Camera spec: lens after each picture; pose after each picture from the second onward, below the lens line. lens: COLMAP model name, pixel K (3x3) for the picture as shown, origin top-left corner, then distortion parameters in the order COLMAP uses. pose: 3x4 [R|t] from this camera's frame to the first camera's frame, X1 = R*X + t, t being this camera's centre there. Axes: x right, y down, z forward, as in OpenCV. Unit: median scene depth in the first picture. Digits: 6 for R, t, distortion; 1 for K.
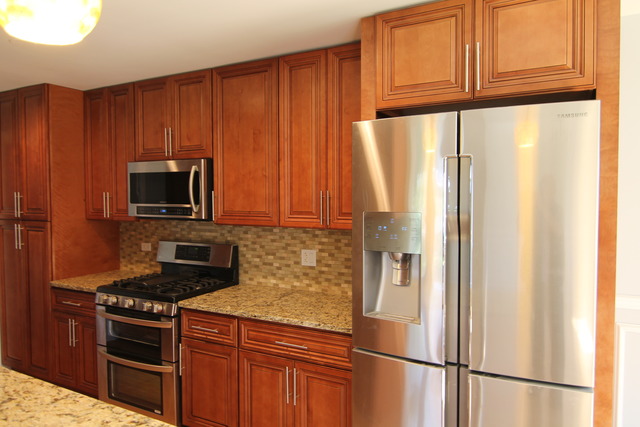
lens RADIAL K [[443.6, 0, 321.4], [0, 443.6, 211.2], [0, 0, 1]] dist [0.005357, -0.003330]
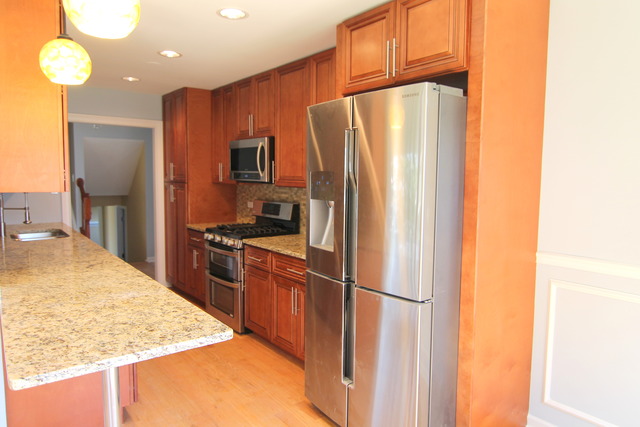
lens RADIAL K [[443.6, 0, 321.4], [0, 443.6, 211.2], [0, 0, 1]] dist [0.005357, -0.003330]
pose [[0.911692, 0.041560, -0.408766, 0.442253], [-0.022389, 0.998418, 0.051574, 0.033259], [0.410263, -0.037868, 0.911181, -0.166002]]
